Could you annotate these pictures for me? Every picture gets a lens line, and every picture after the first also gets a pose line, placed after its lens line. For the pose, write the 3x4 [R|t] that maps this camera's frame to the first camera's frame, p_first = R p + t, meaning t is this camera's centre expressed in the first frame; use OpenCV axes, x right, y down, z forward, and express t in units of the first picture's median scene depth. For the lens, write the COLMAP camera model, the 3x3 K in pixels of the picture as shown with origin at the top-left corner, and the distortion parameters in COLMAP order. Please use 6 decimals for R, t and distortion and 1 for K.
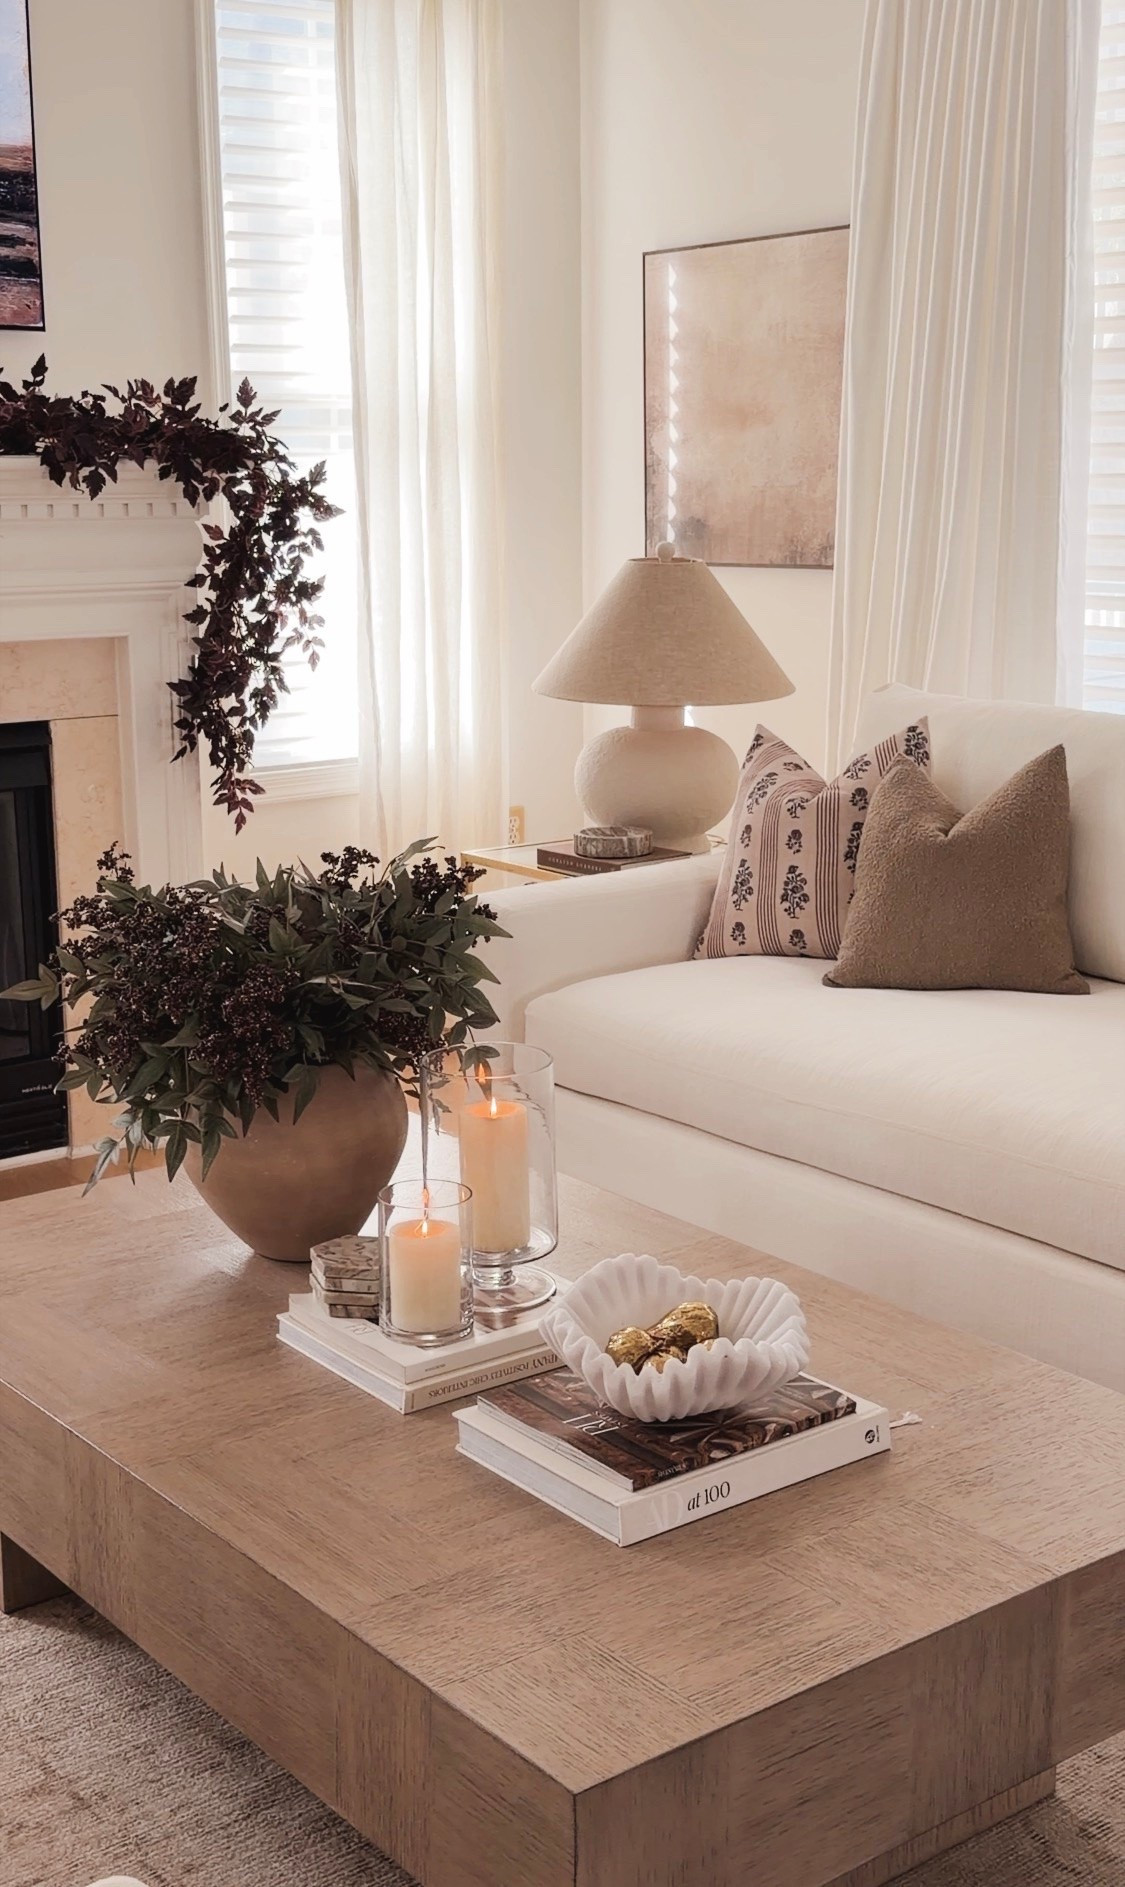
lens RADIAL K [[2301.8, 0, 562.5], [0, 2301.8, 943.5], [0, 0, 1]] dist [0.161028, 0.004902]
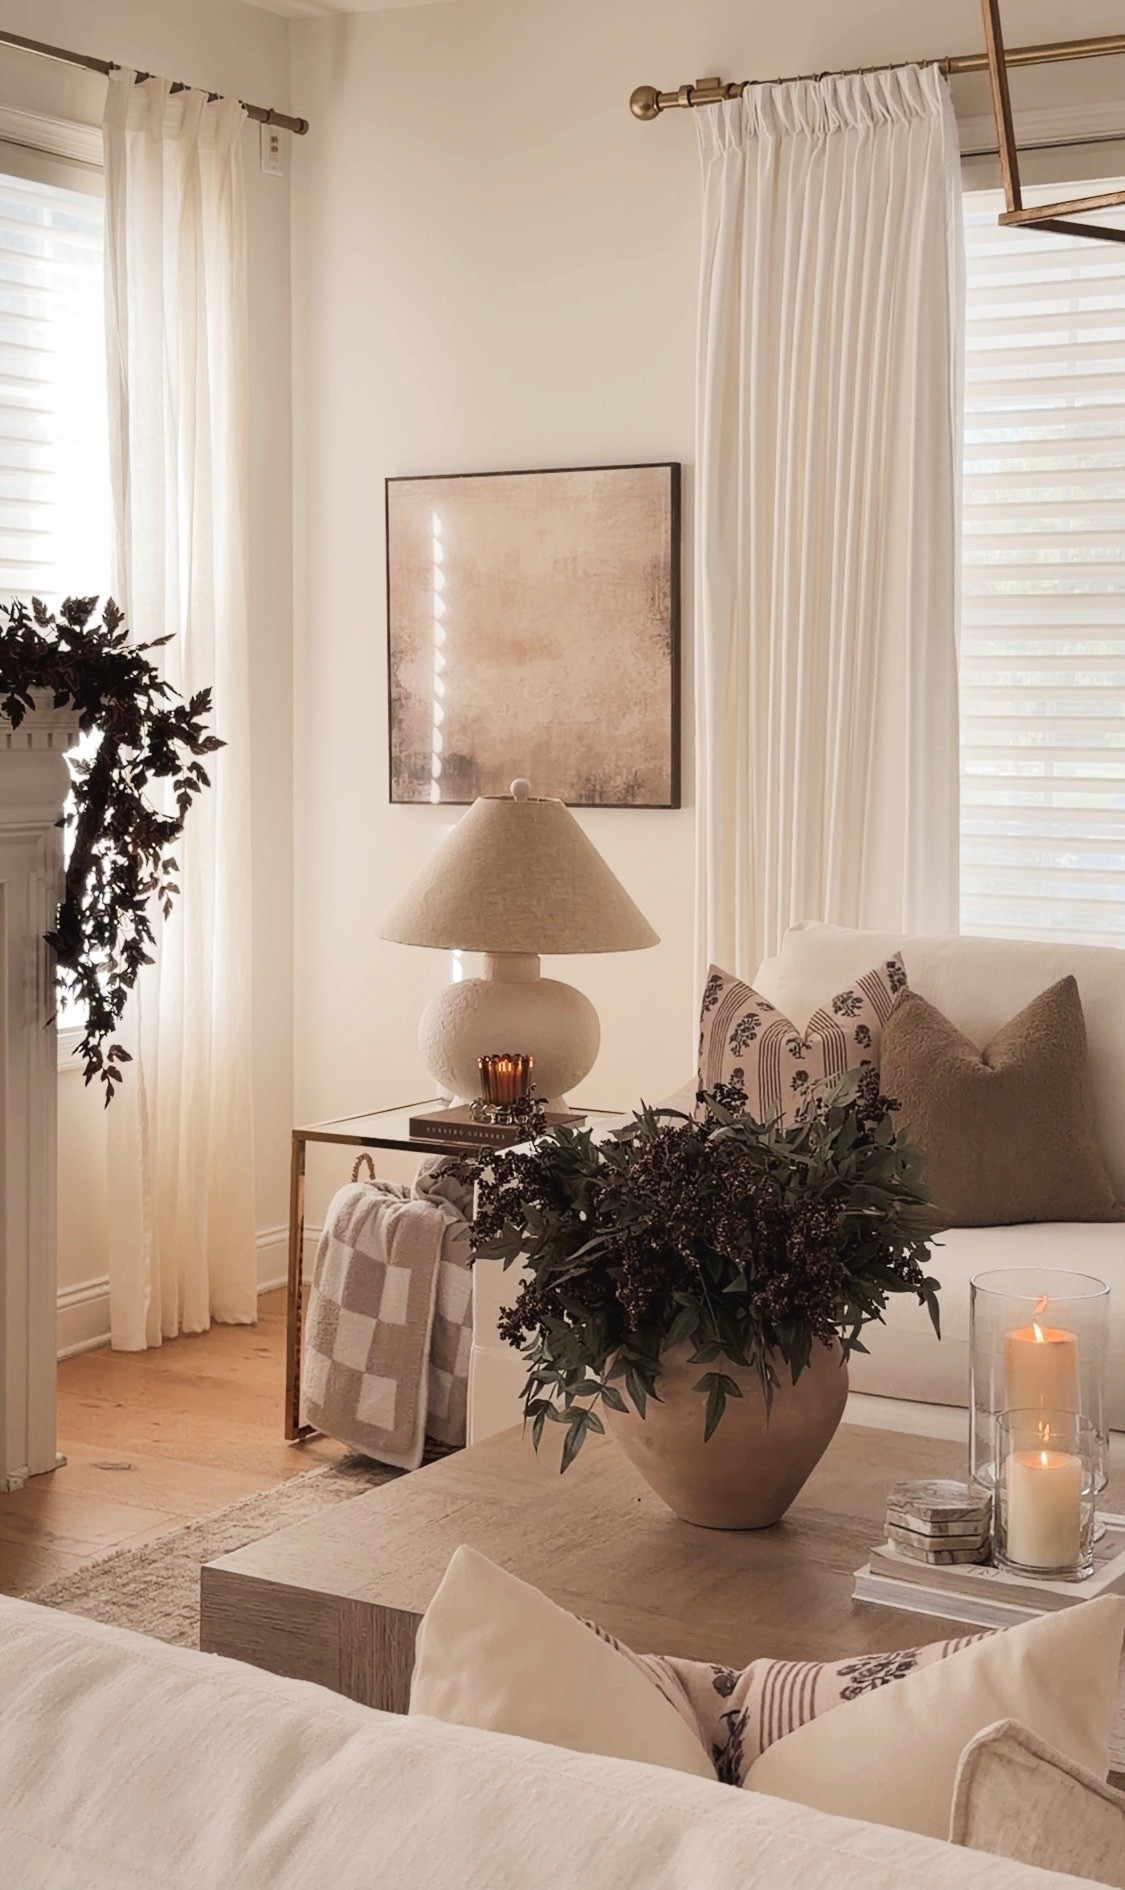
lens RADIAL K [[2680.9, 0, 562.5], [0, 2680.9, 945.0], [0, 0, 1]] dist [0.148012, 0.016538]
pose [[0.932794, -0.020561, 0.359824, -0.345682], [0.062132, 0.992598, -0.104349, 0.008049], [-0.355015, 0.119693, 0.927166, -0.004750]]
